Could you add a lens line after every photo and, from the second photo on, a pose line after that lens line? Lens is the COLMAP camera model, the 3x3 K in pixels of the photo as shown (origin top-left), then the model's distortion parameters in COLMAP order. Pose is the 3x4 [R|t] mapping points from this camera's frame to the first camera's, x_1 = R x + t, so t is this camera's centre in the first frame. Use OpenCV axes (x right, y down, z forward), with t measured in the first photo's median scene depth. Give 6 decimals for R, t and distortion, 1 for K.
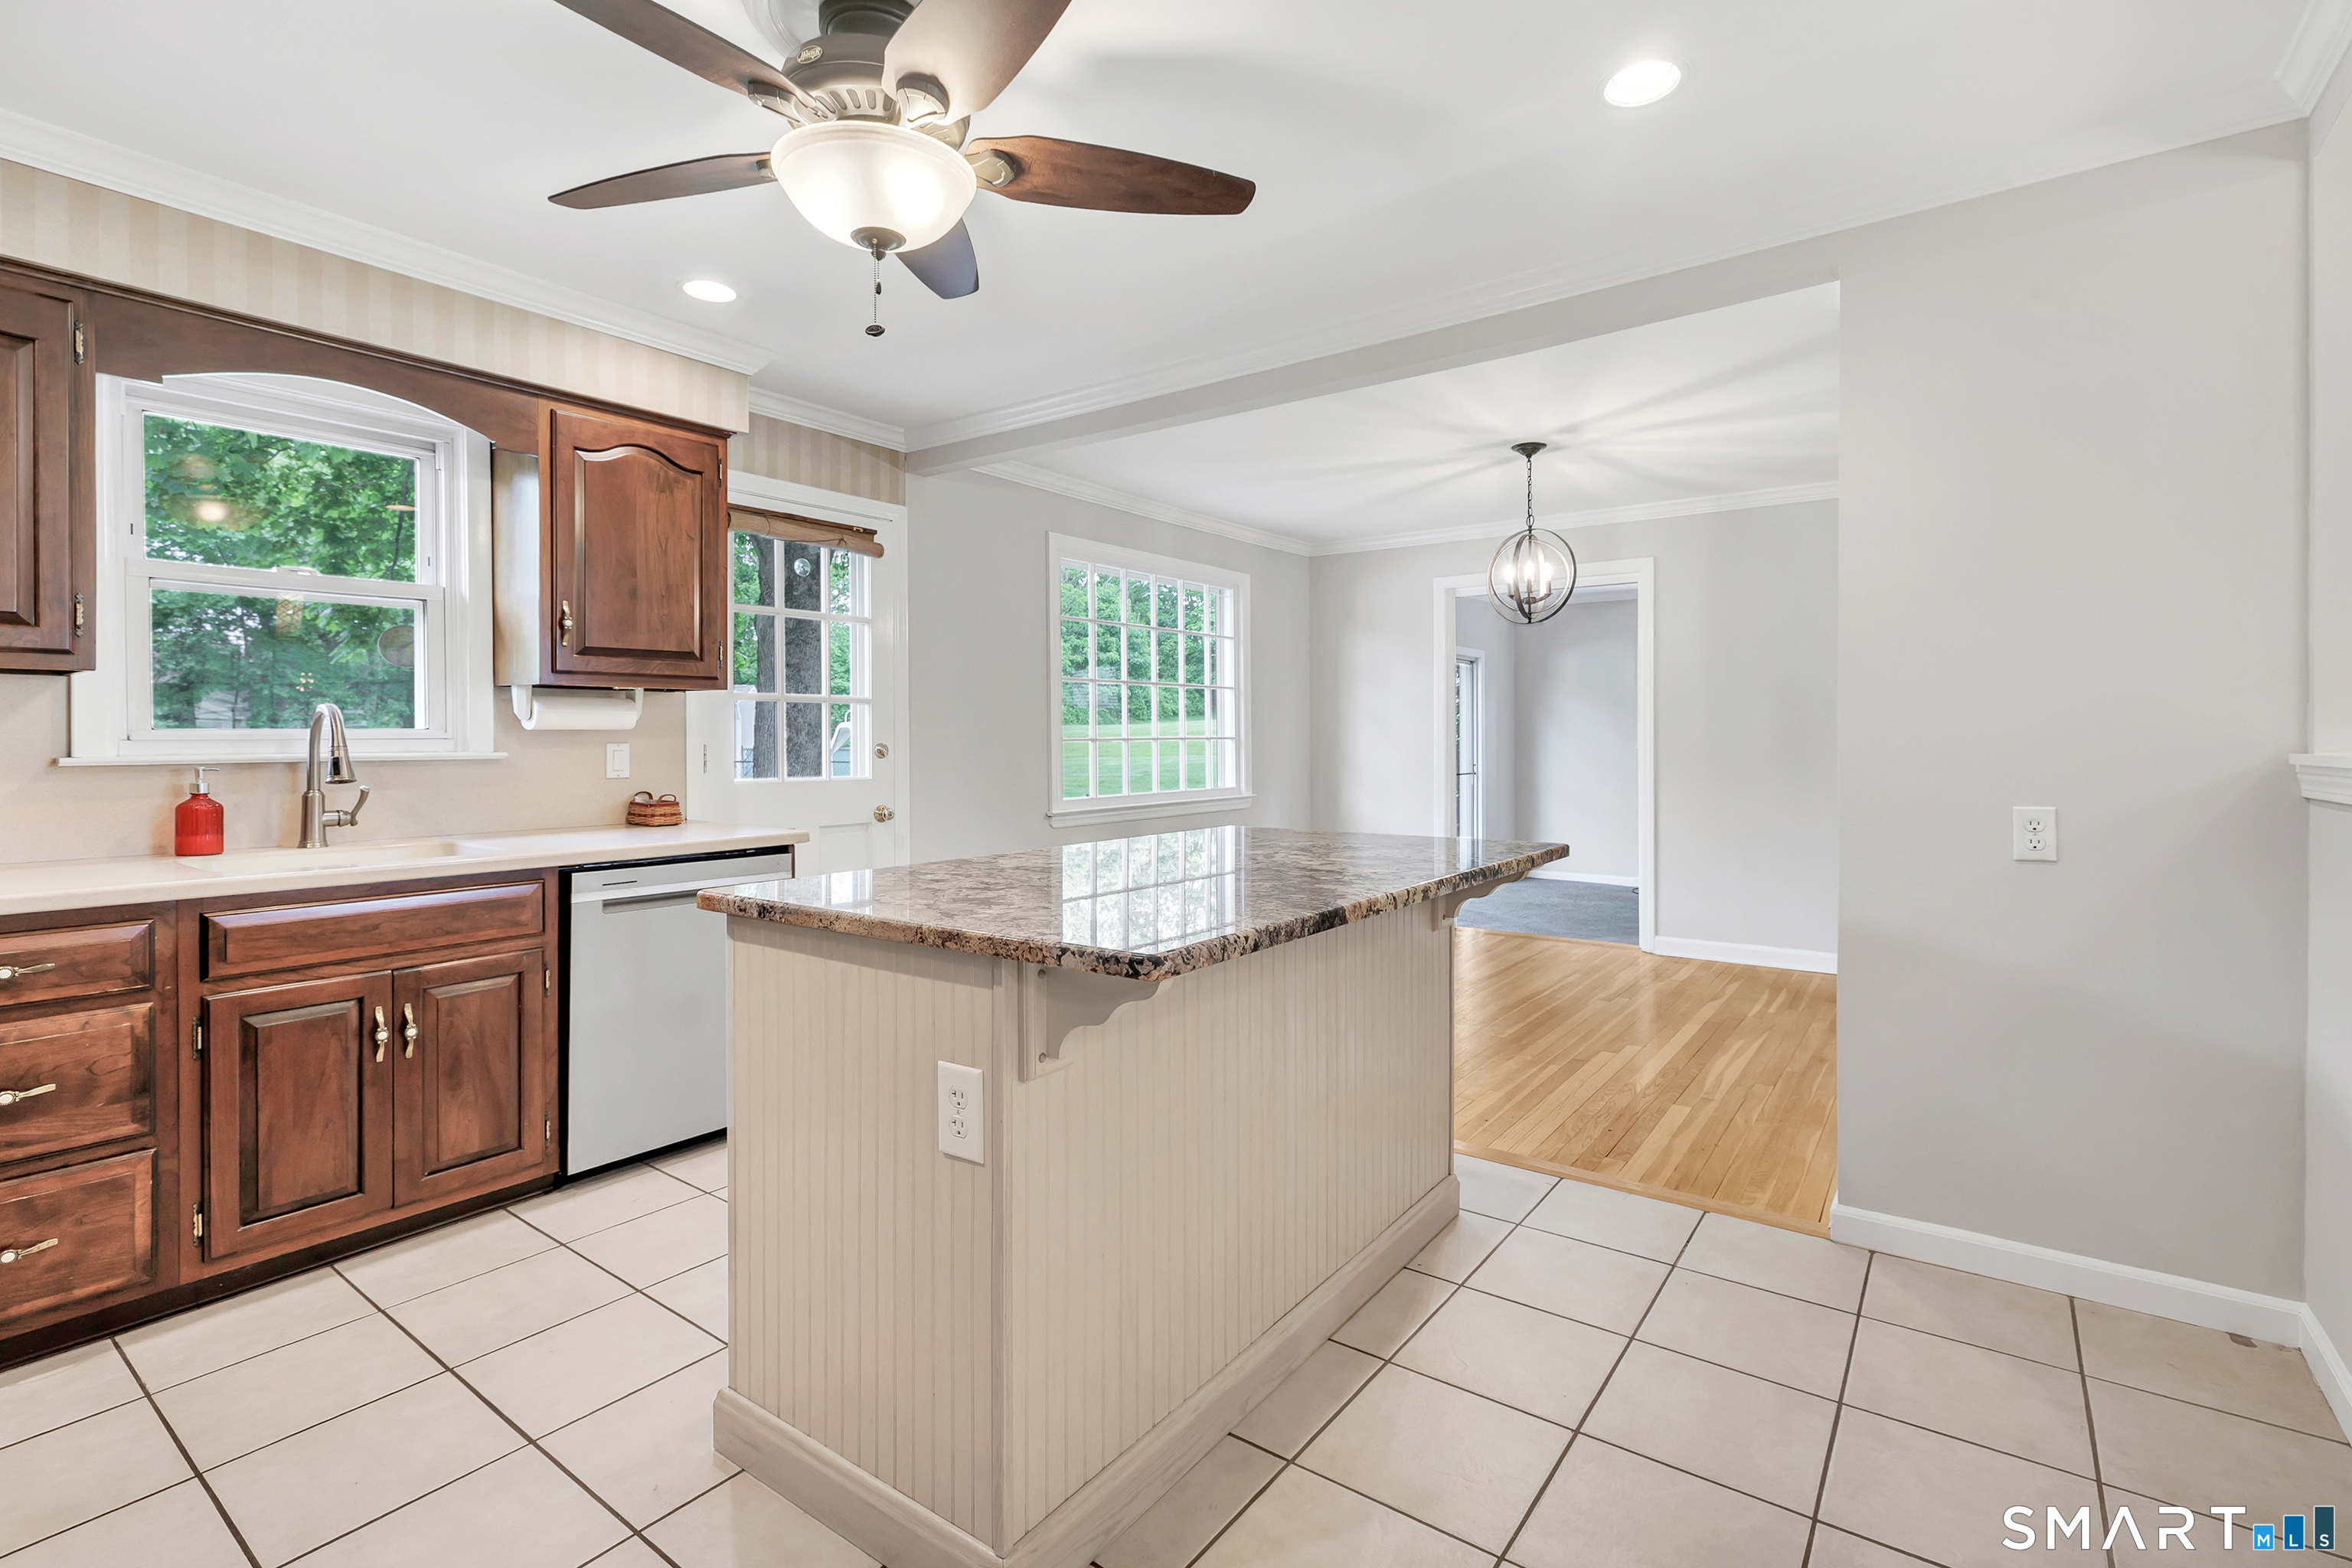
lens RADIAL K [[1052.6, 0, 1236.4], [0, 1052.6, 739.2], [0, 0, 1]] dist [-0.000444, -0.000160]
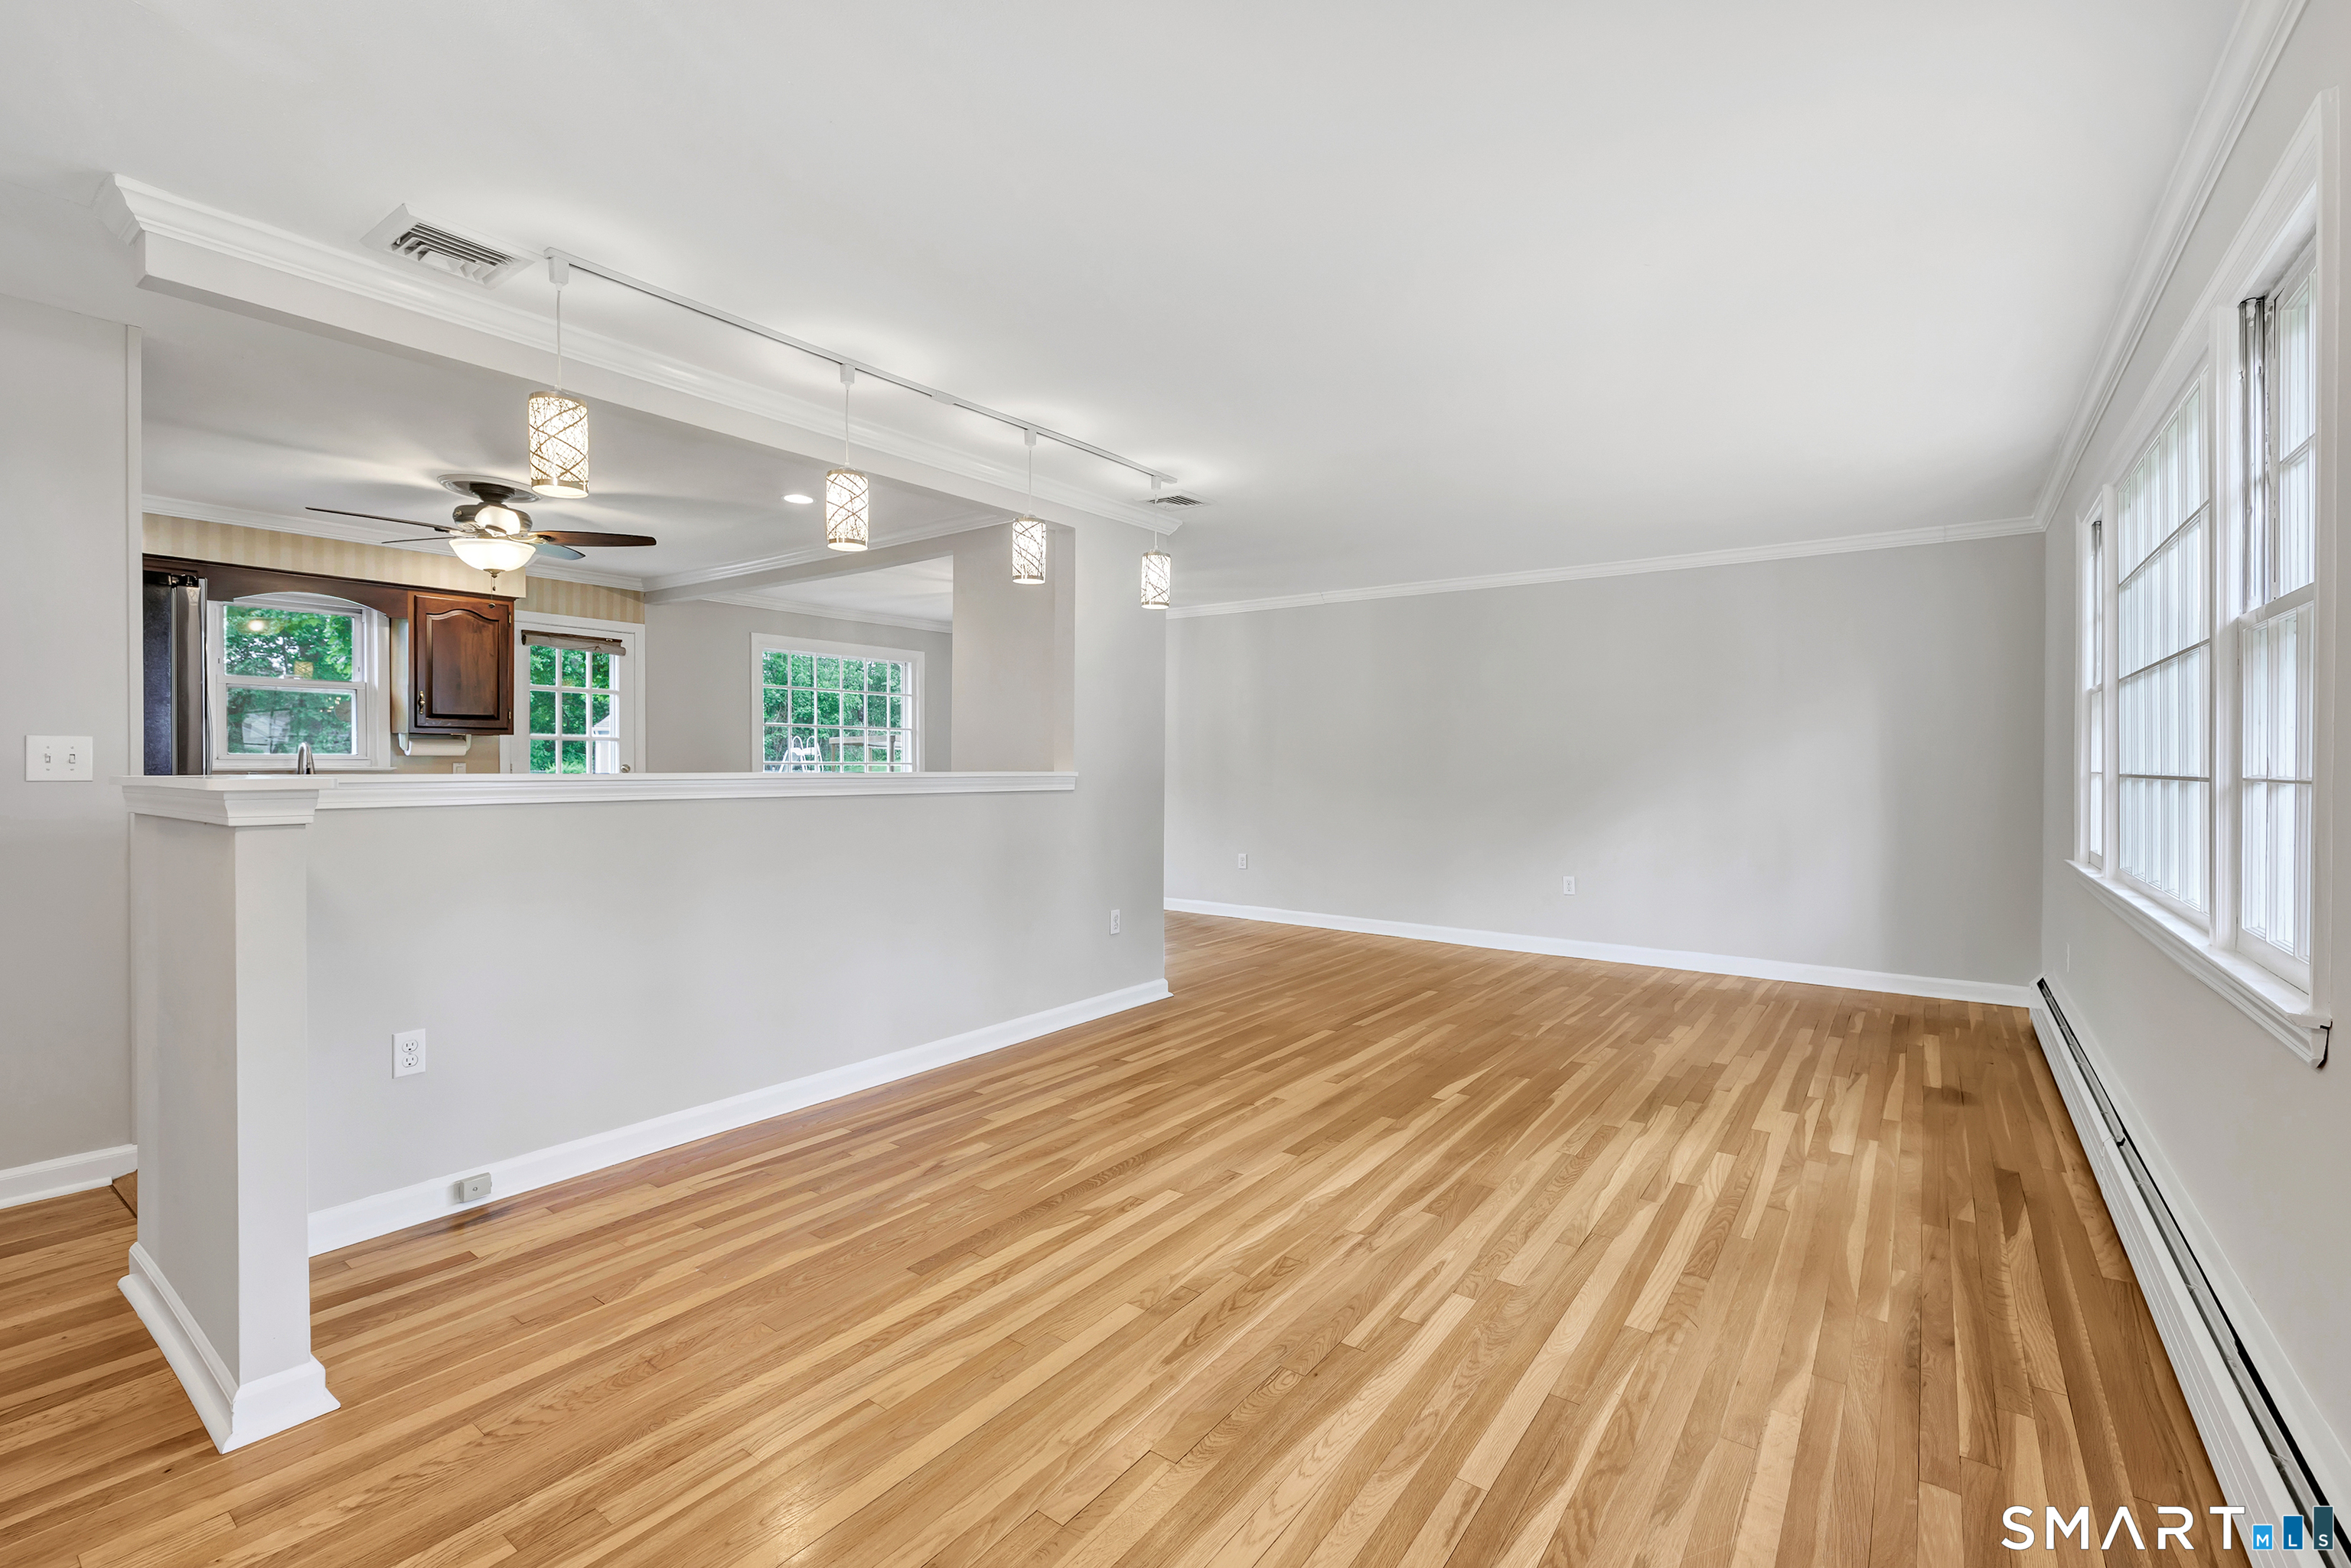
lens RADIAL K [[1062.8, 0, 1167.6], [0, 1062.8, 766.6], [0, 0, 1]] dist [0.000054, 0.000171]
pose [[0.997906, 0.010080, -0.063894, 1.013484], [-0.010003, 0.999949, 0.001533, -0.006135], [0.063907, -0.000890, 0.997955, -1.032038]]
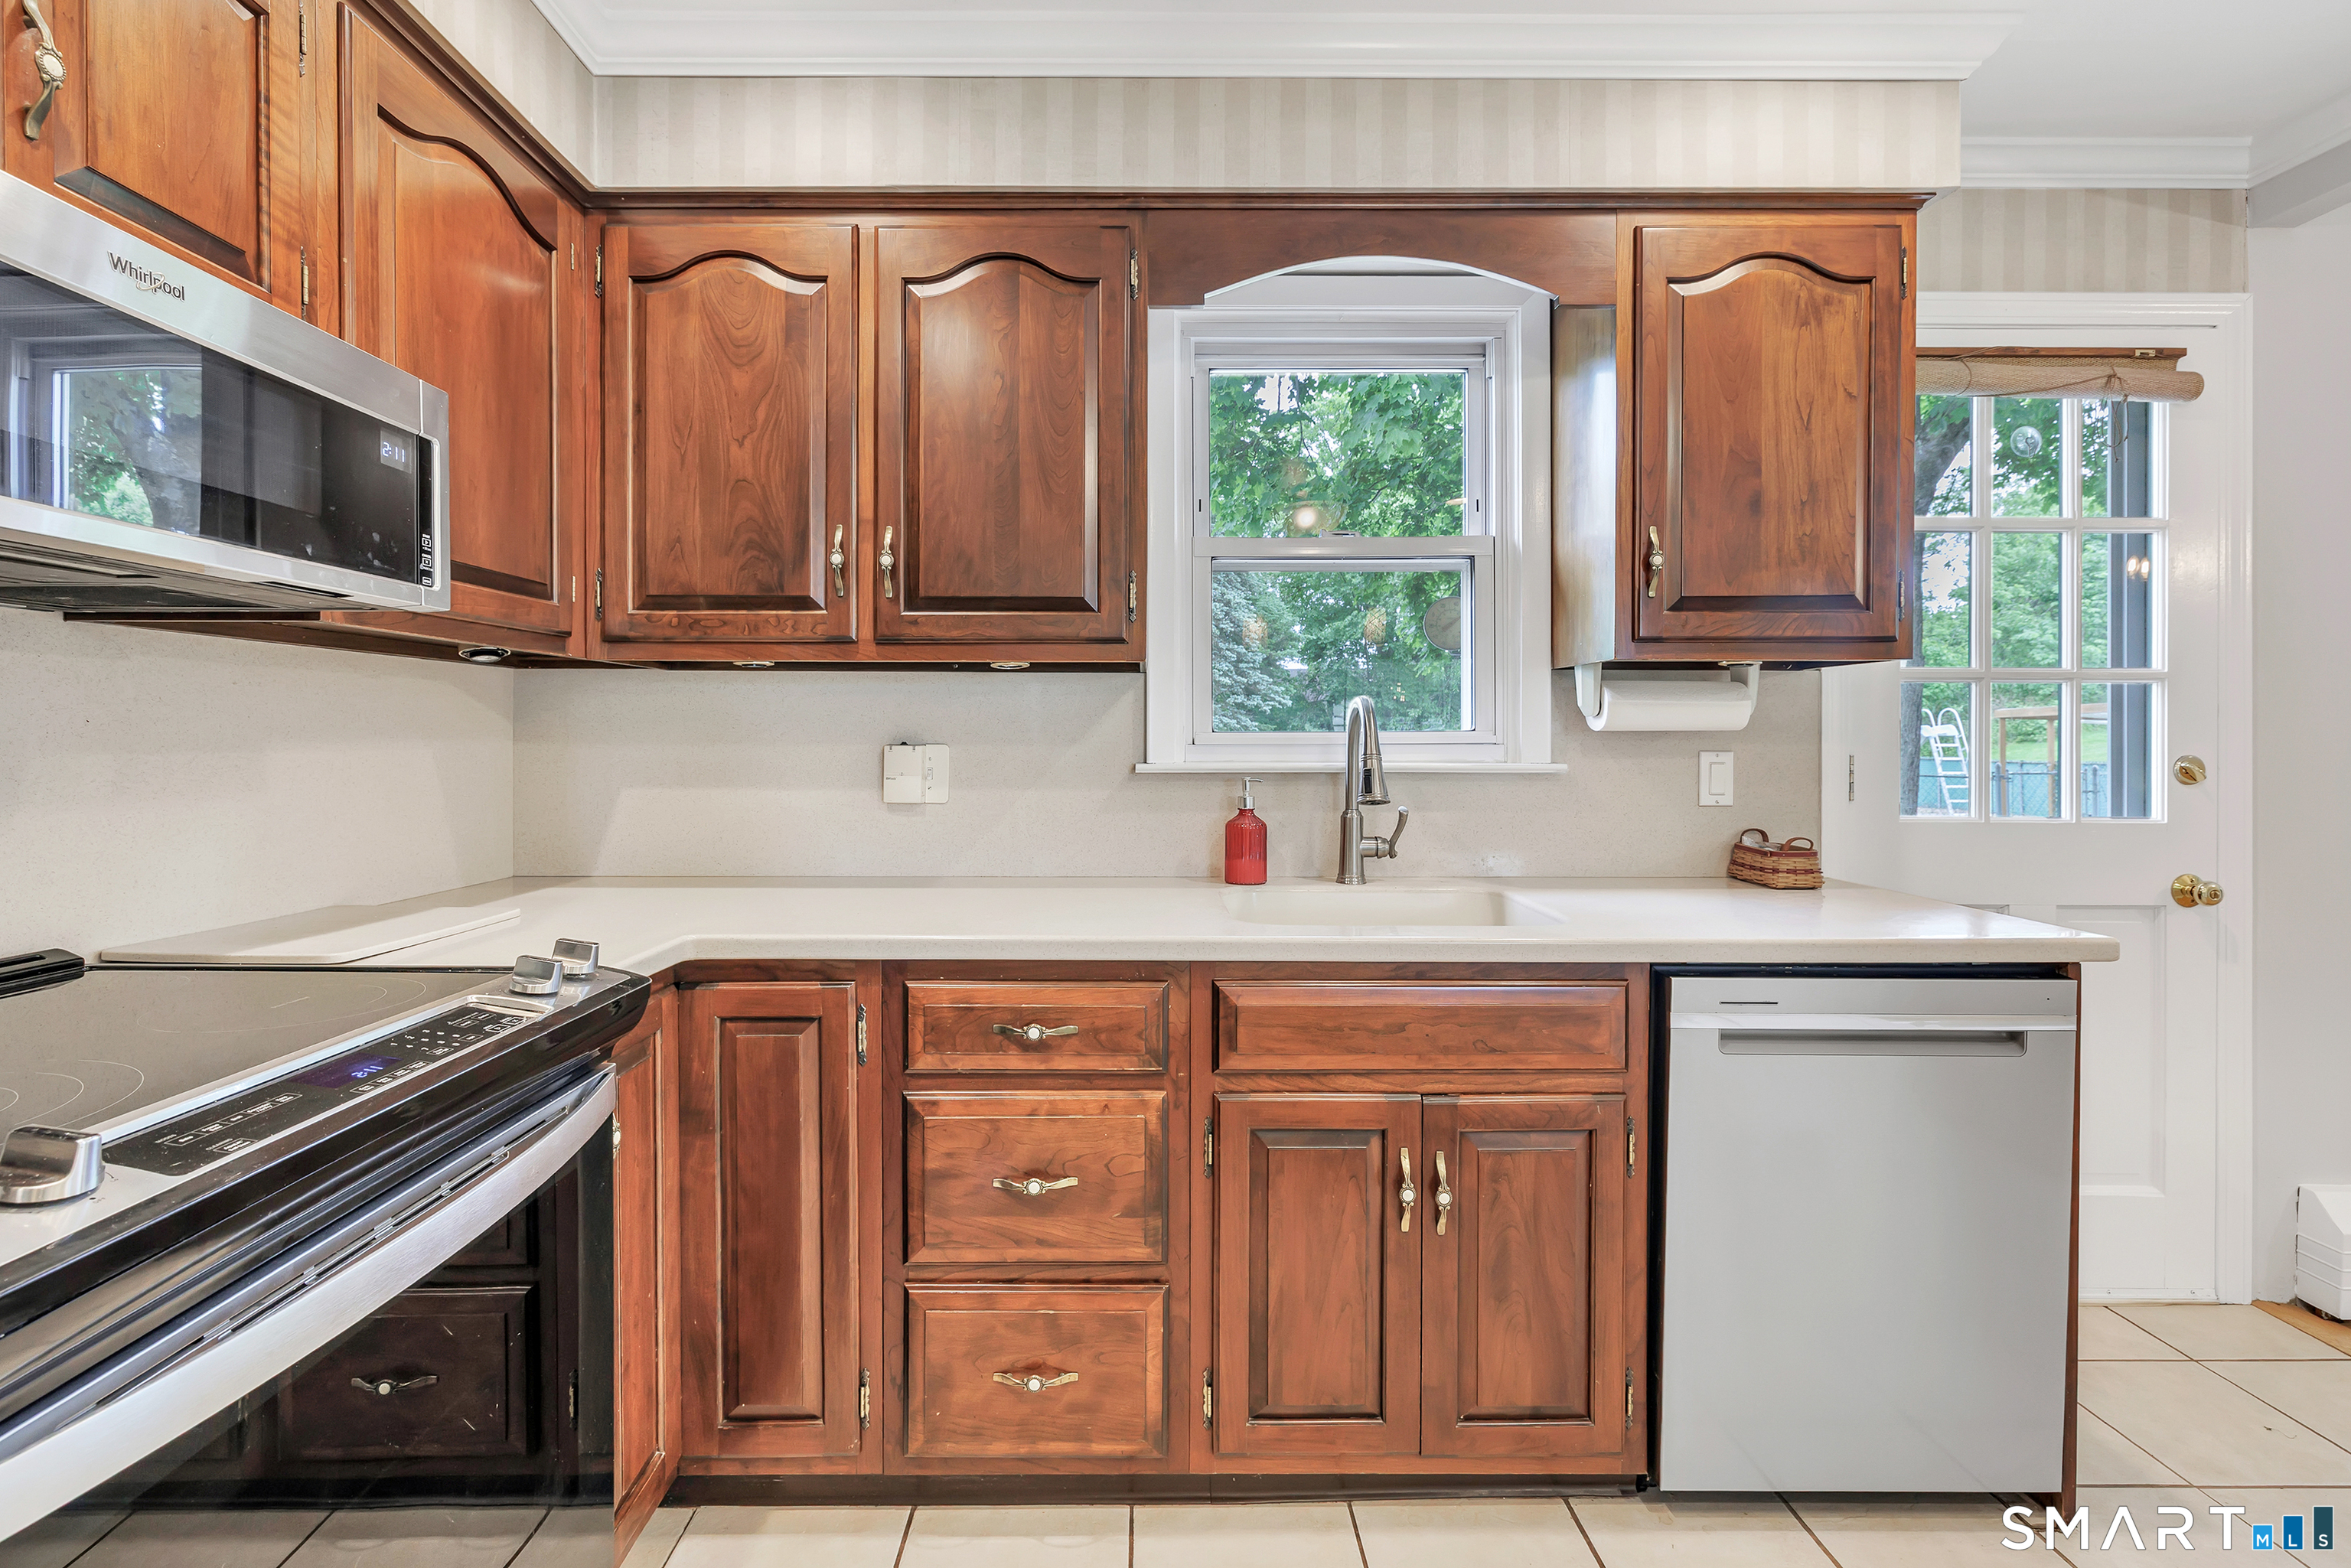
lens RADIAL K [[1102.8, 0, 1173.8], [0, 1102.8, 749.1], [0, 0, 1]] dist [-0.002278, -0.000248]
pose [[0.595848, 0.008200, -0.803056, -0.311640], [-0.005060, 0.999966, 0.006457, -0.000835], [0.803082, 0.000216, 0.595869, 0.422403]]
